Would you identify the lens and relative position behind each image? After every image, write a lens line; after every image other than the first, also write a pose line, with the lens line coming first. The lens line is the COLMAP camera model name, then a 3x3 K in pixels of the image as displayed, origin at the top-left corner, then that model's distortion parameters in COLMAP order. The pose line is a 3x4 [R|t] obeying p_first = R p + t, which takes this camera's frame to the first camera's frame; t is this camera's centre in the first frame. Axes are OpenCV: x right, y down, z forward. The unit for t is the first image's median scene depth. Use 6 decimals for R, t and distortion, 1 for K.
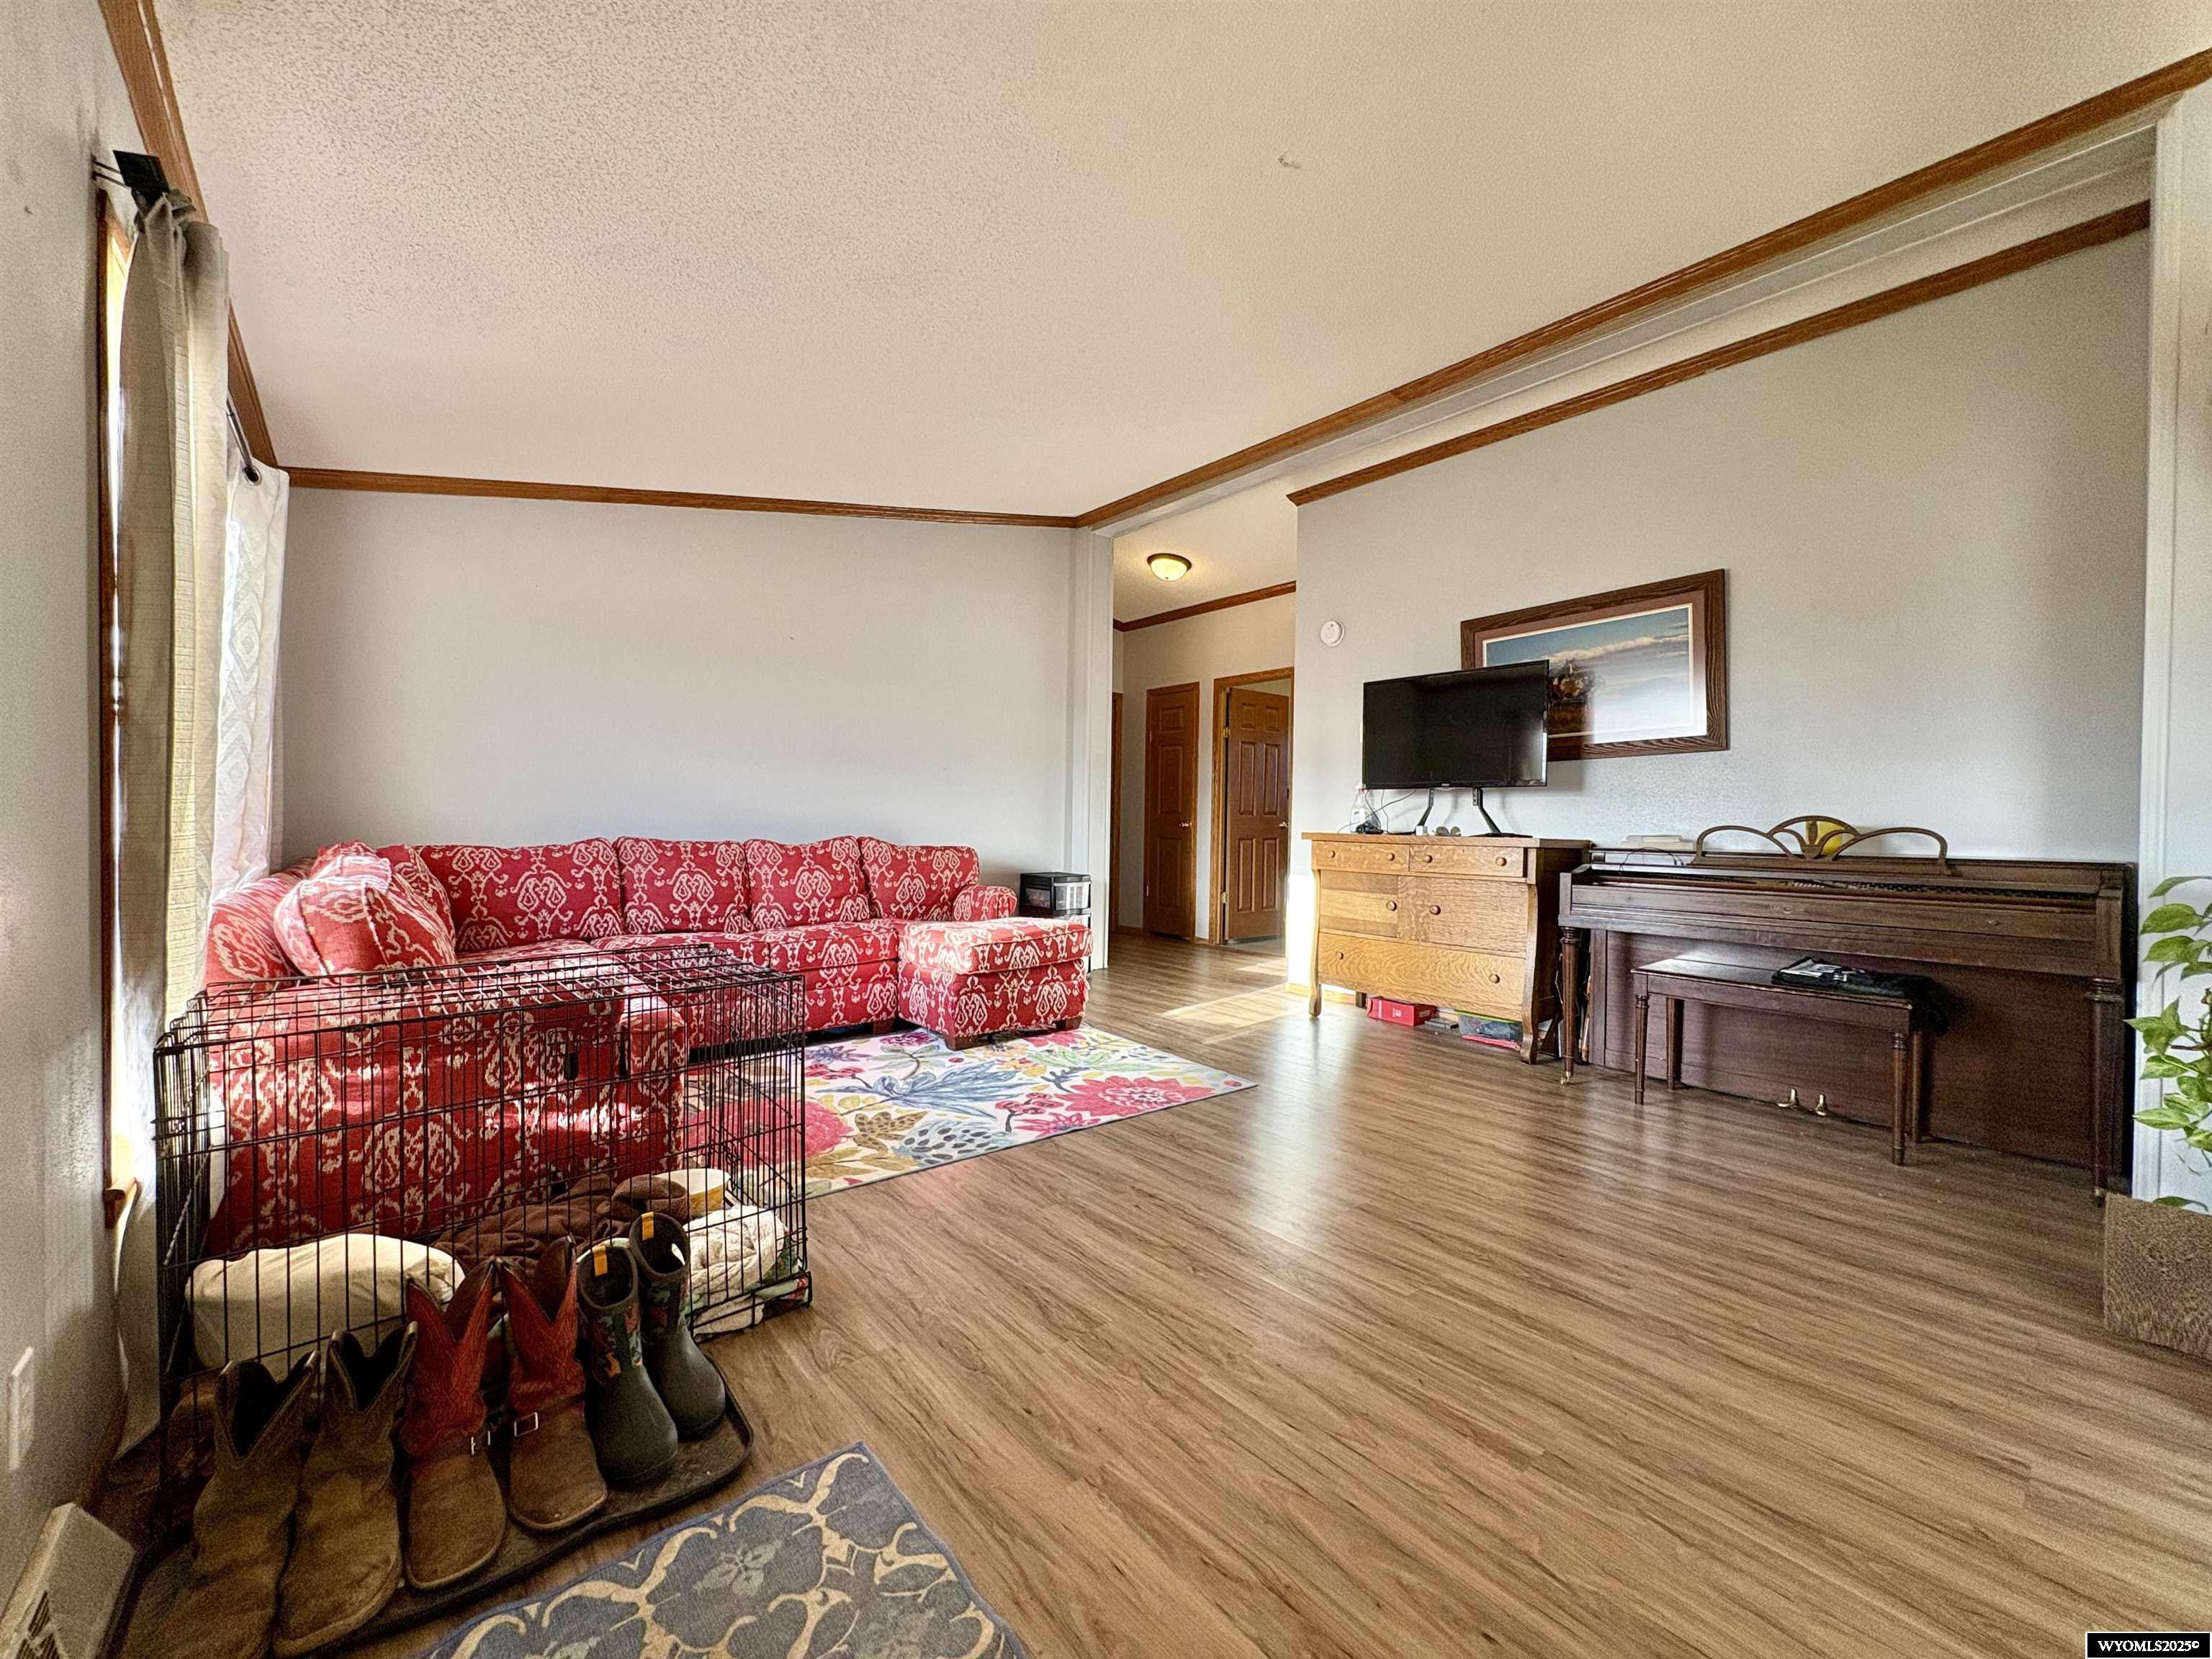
lens RADIAL K [[879.2, 0, 1119.9], [0, 879.2, 830.5], [0, 0, 1]] dist [-0.001281, 0.000695]
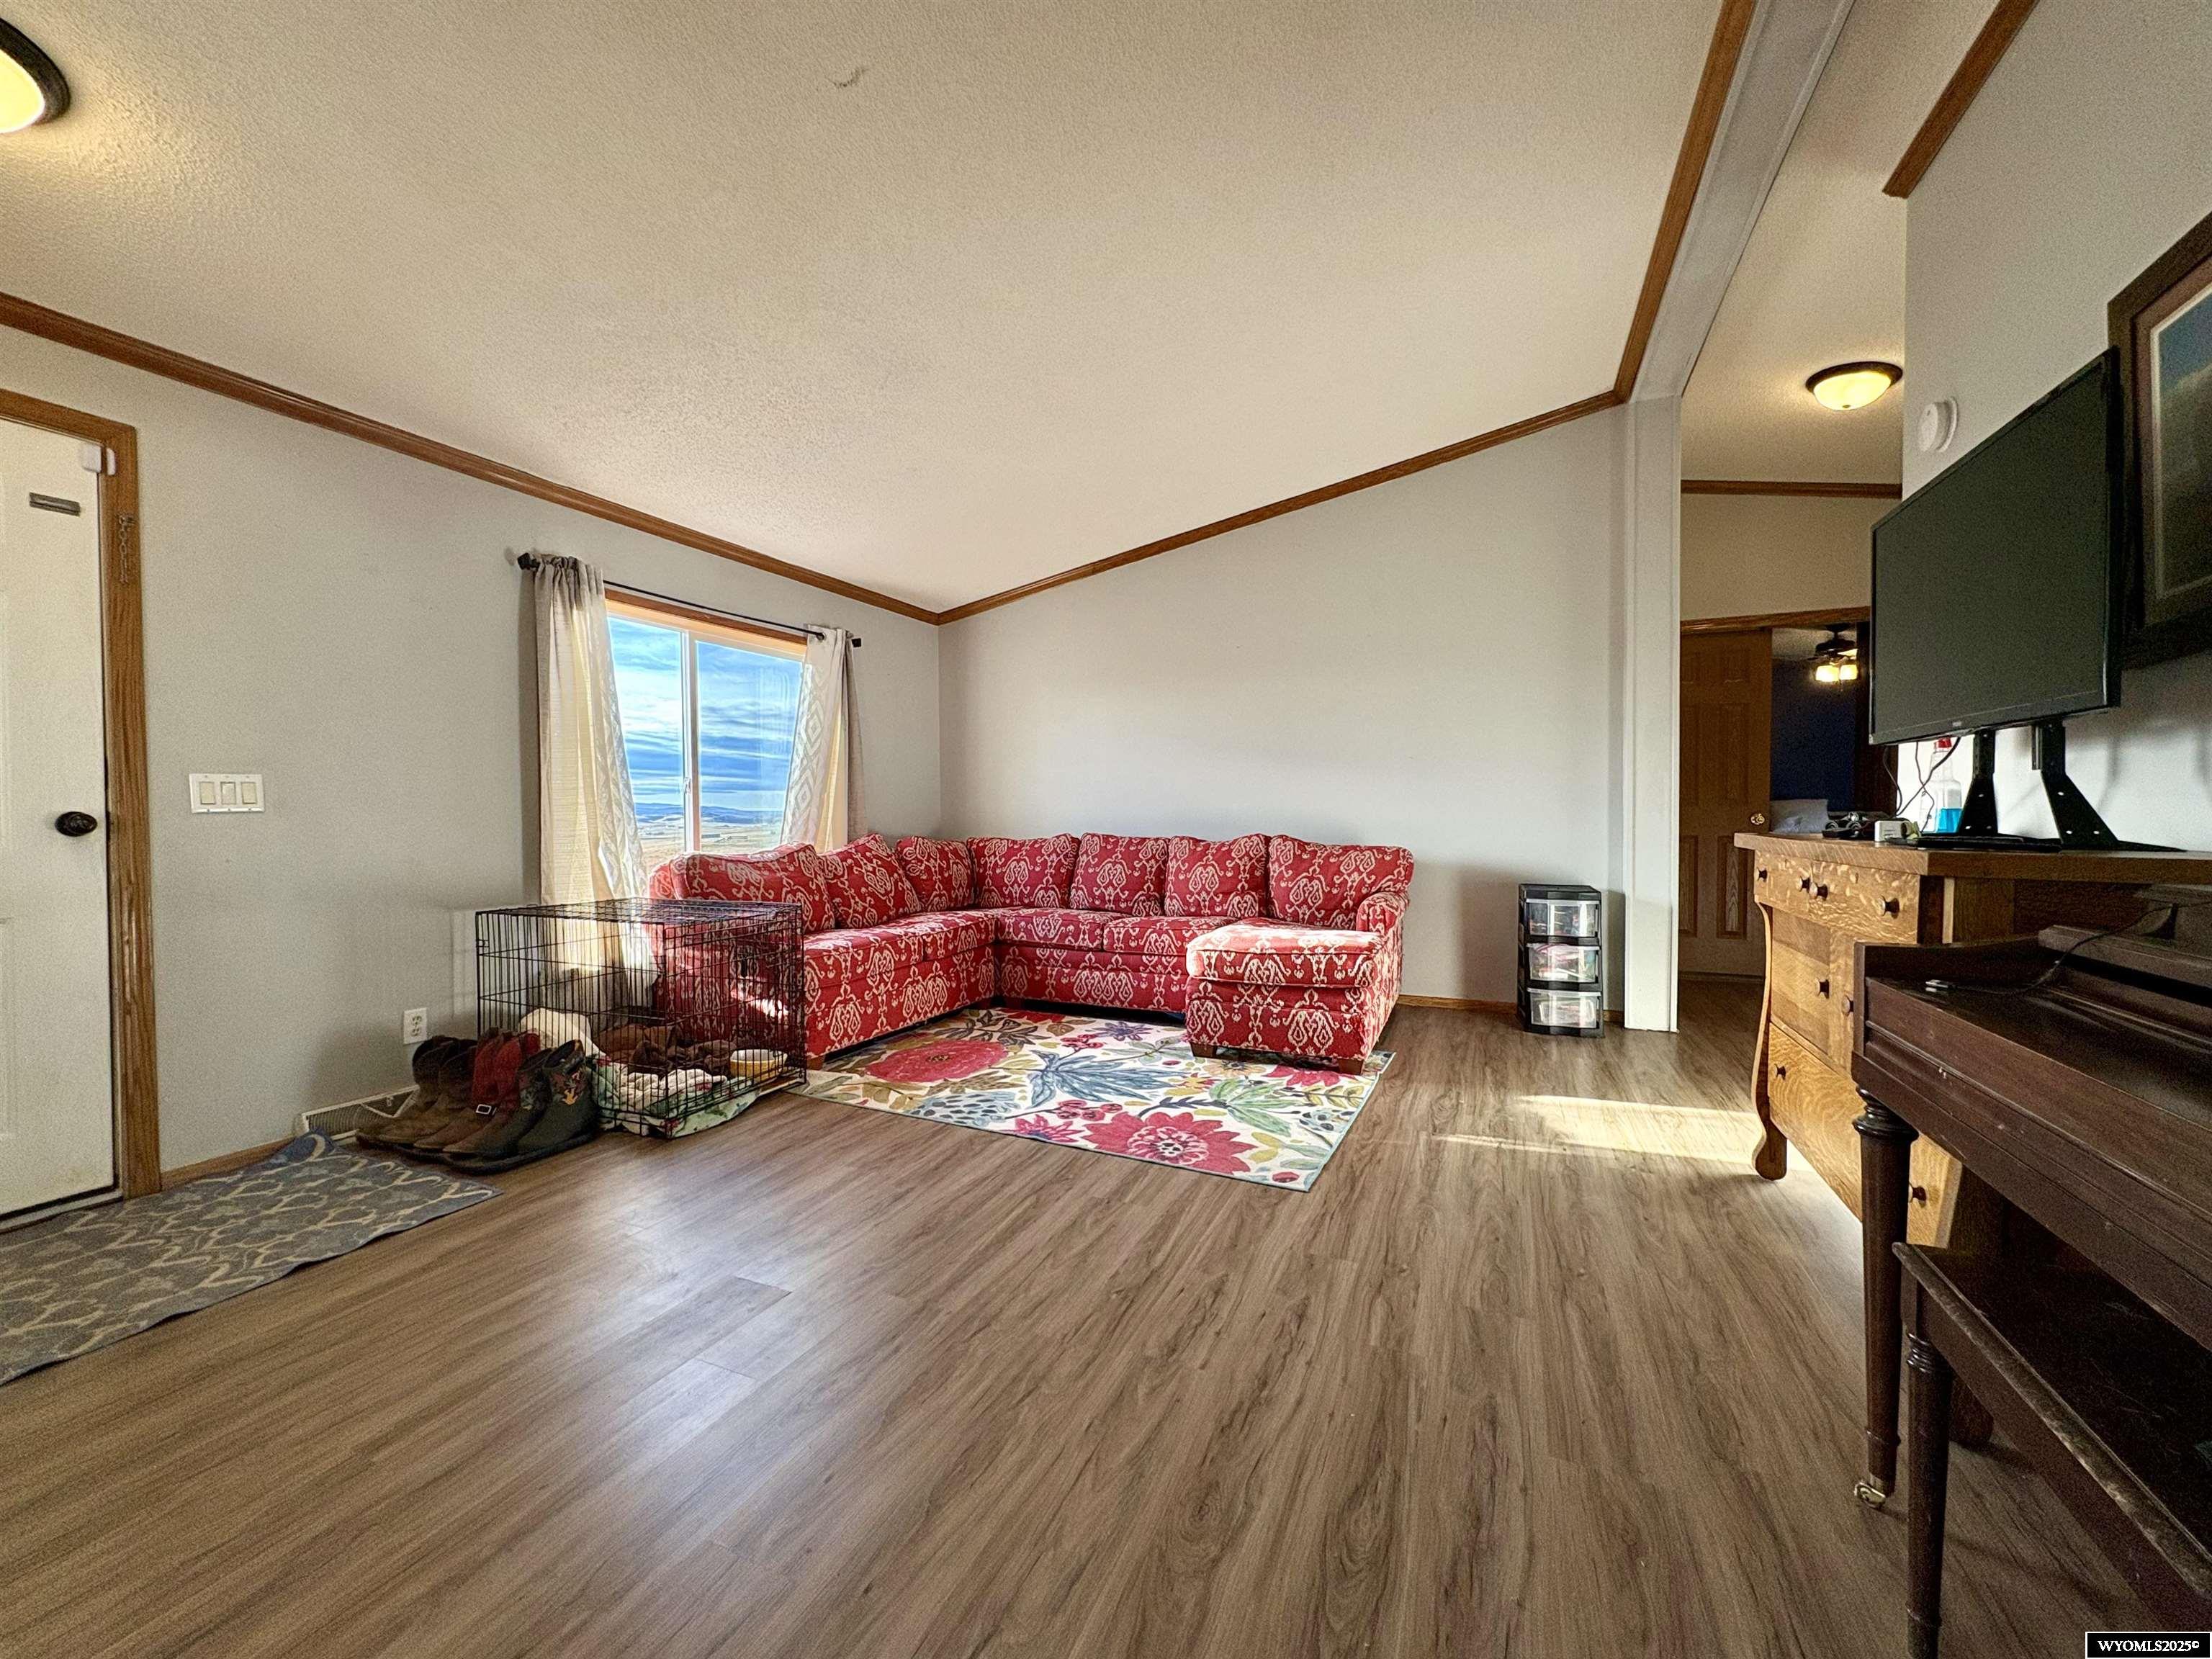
lens RADIAL K [[879.2, 0, 1098.8], [0, 879.2, 828.9], [0, 0, 1]] dist [-0.001281, 0.000695]
pose [[0.432784, 0.002670, -0.901494, 0.684475], [-0.002568, 0.999995, 0.001729, -0.000761], [0.901494, 0.001567, 0.432789, 0.521321]]
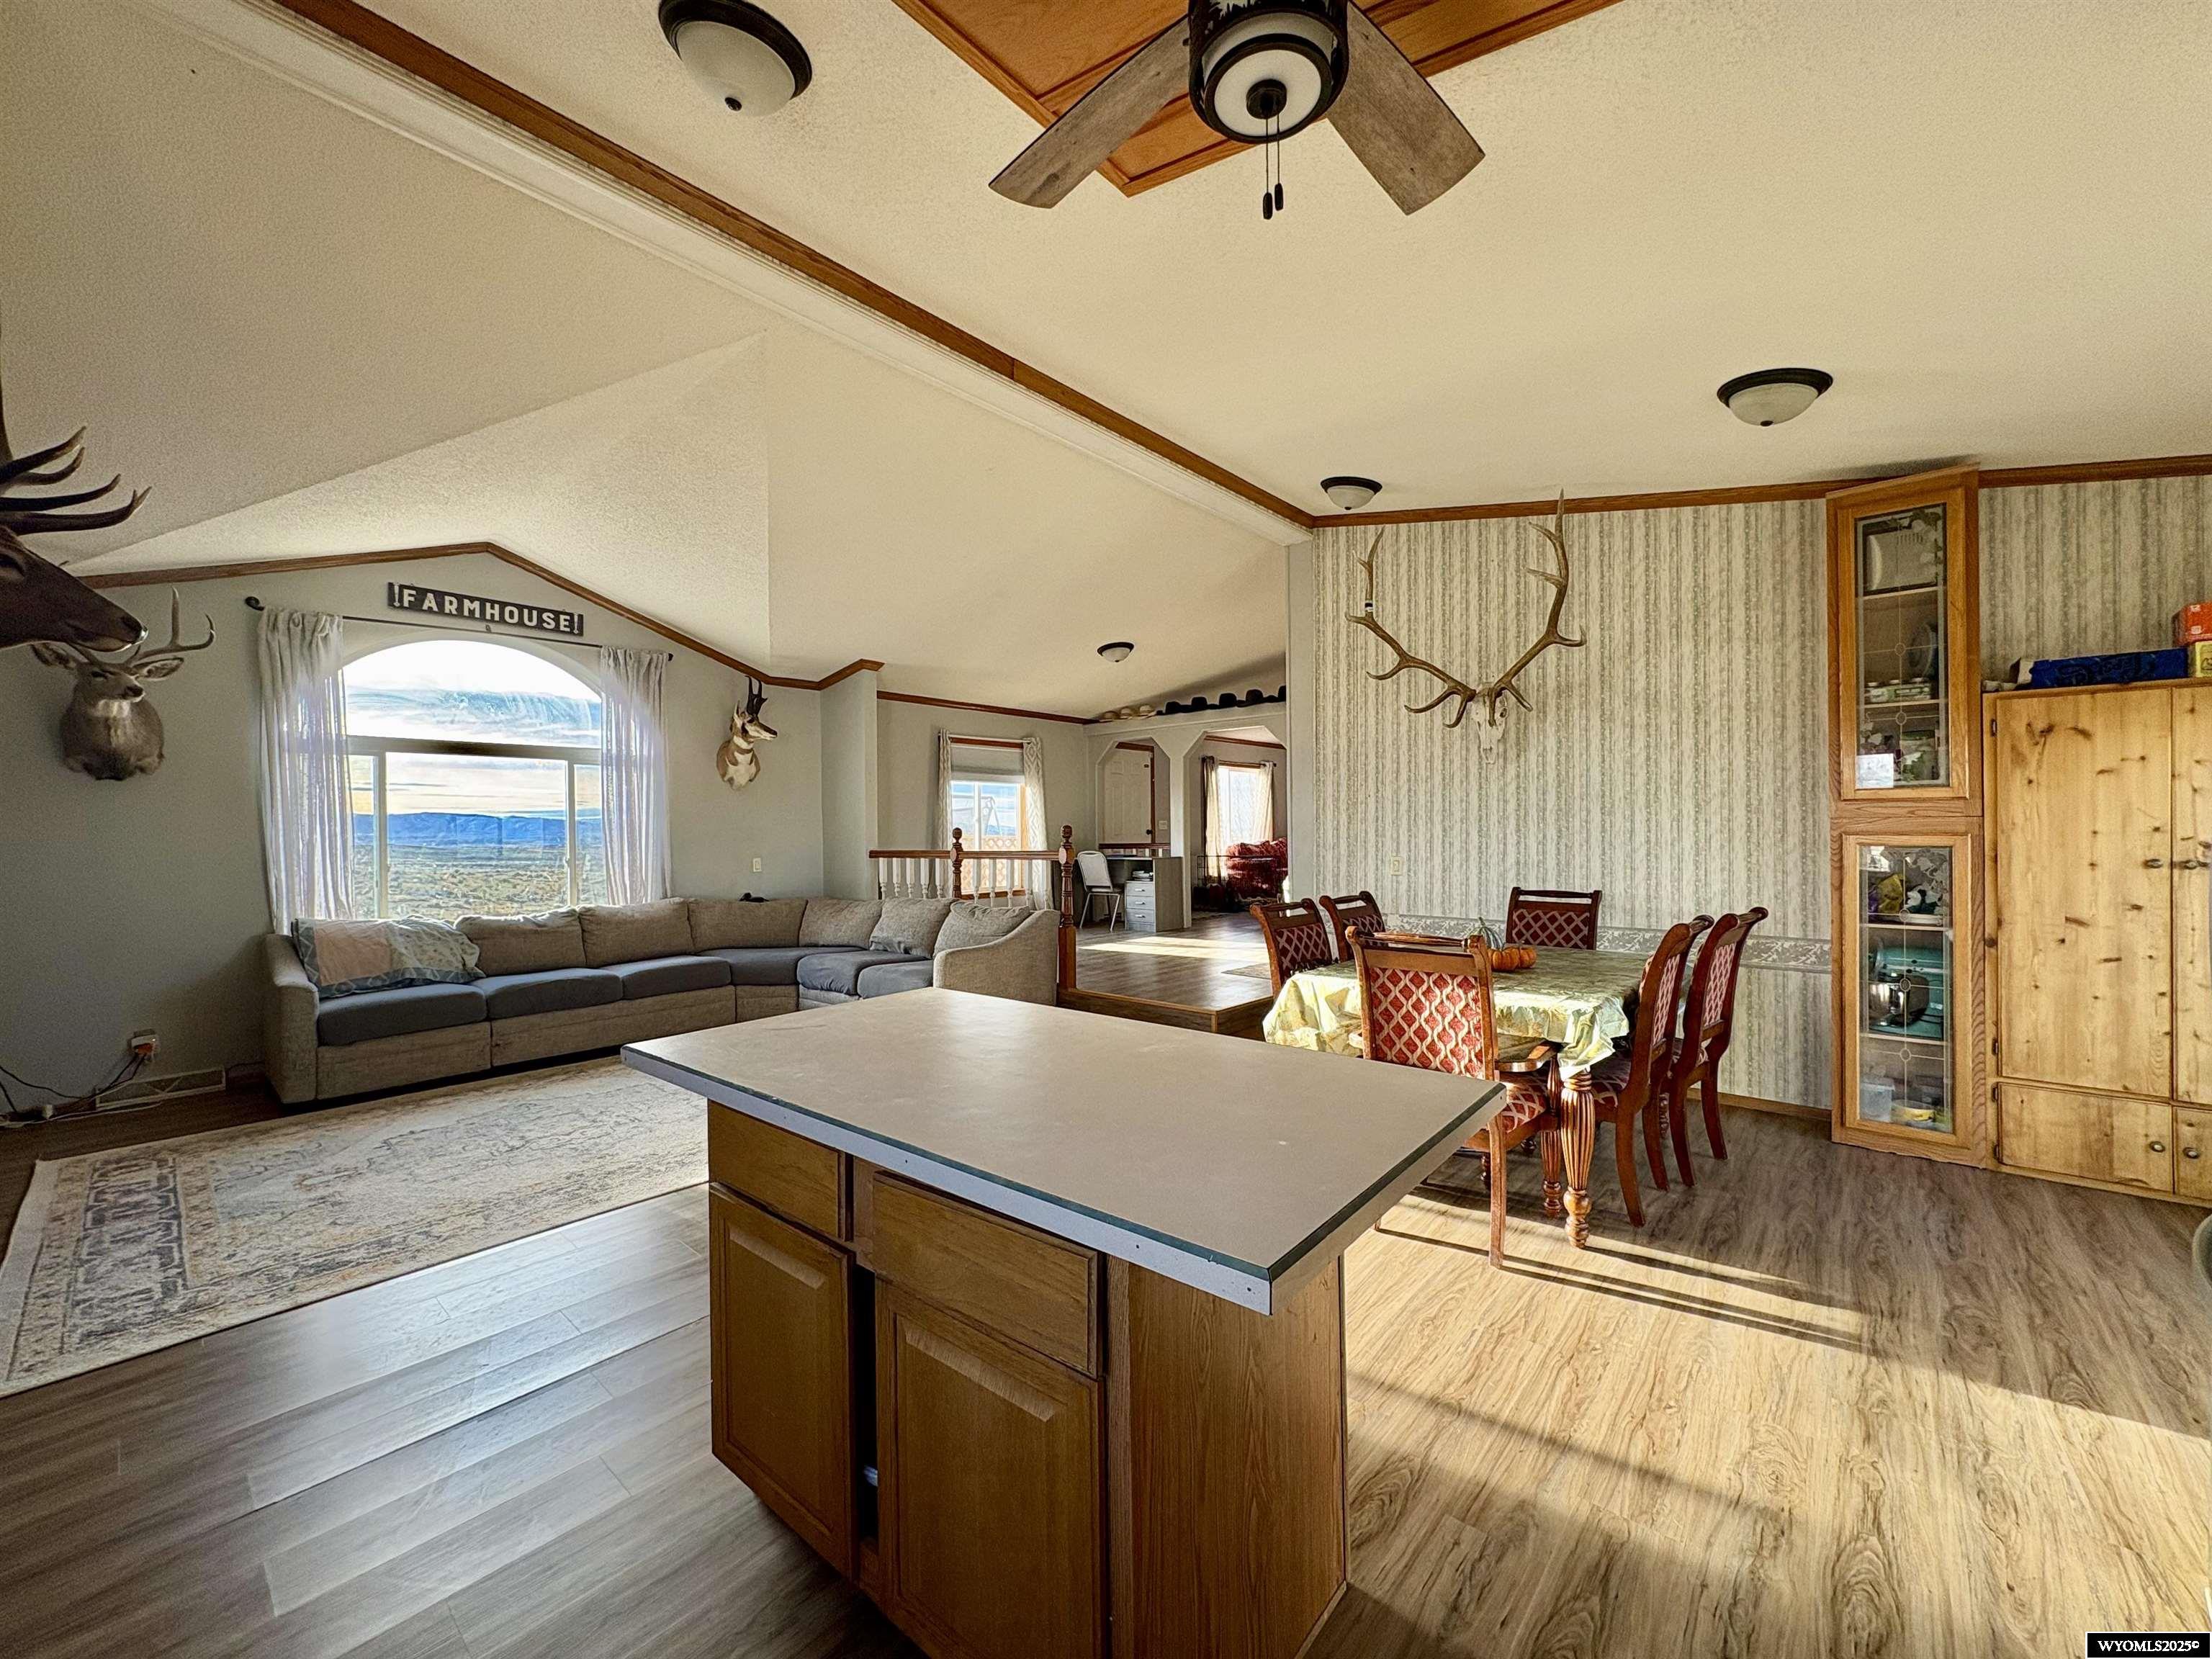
lens RADIAL K [[879.2, 0, 1118.6], [0, 879.2, 832.2], [0, 0, 1]] dist [-0.001281, 0.000695]
pose [[0.171702, -0.012675, -0.985067, 2.819378], [-0.001772, 0.999912, -0.013175, 0.040013], [0.985147, 0.004008, 0.171665, -0.515601]]
